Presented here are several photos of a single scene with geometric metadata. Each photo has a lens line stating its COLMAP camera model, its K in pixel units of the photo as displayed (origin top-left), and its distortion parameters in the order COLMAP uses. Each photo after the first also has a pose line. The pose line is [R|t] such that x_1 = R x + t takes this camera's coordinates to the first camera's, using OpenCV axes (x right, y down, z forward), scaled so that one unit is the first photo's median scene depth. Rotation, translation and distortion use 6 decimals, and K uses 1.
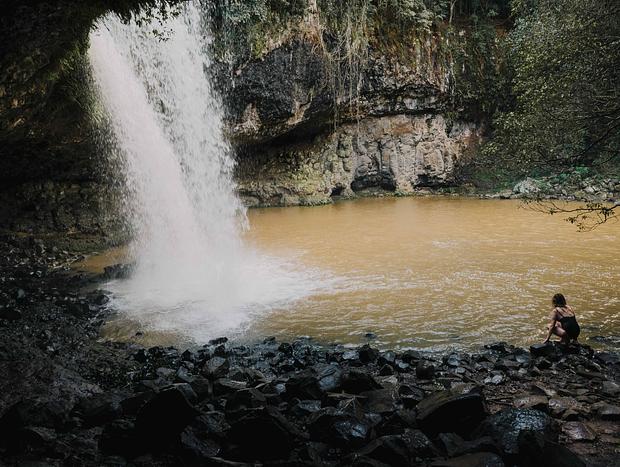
lens RADIAL K [[474.5, 0, 310.0], [0, 474.5, 233.5], [0, 0, 1]] dist [-0.006865, 0.002228]
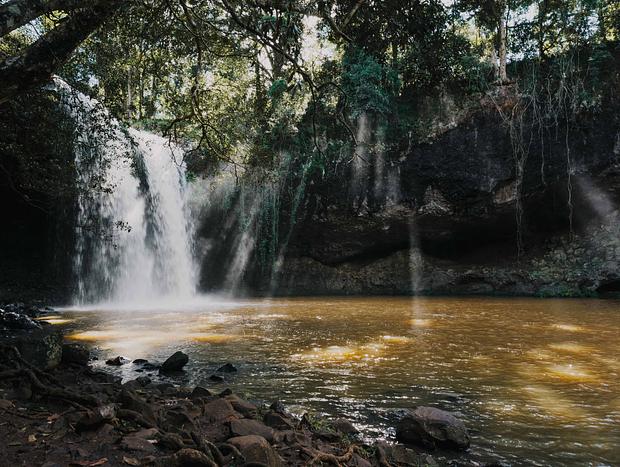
lens RADIAL K [[473.7, 0, 307.0], [0, 473.7, 239.8], [0, 0, 1]] dist [-0.005971, 0.002073]
pose [[0.564721, -0.031402, -0.824684, 1.134107], [-0.147272, 0.979402, -0.138141, 0.046409], [0.812035, 0.199464, 0.548464, 0.479583]]
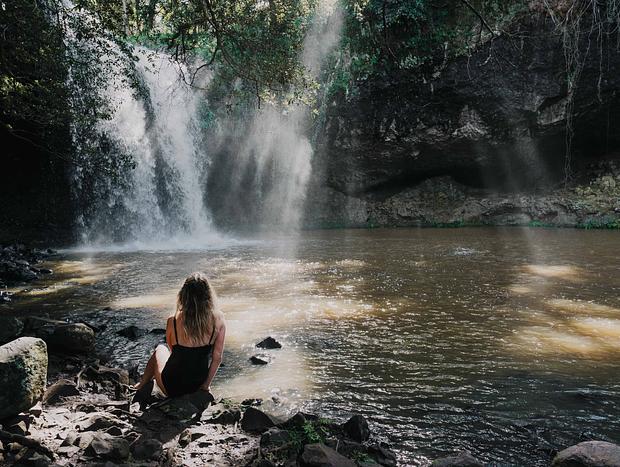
lens RADIAL K [[496.1, 0, 310.0], [0, 496.1, 233.5], [0, 0, 1]] dist [-0.006988, 0.002671]
pose [[0.545000, 0.073808, -0.835181, 1.053370], [-0.137741, 0.990465, -0.002353, 0.031329], [0.827044, 0.116321, 0.549970, 0.498766]]
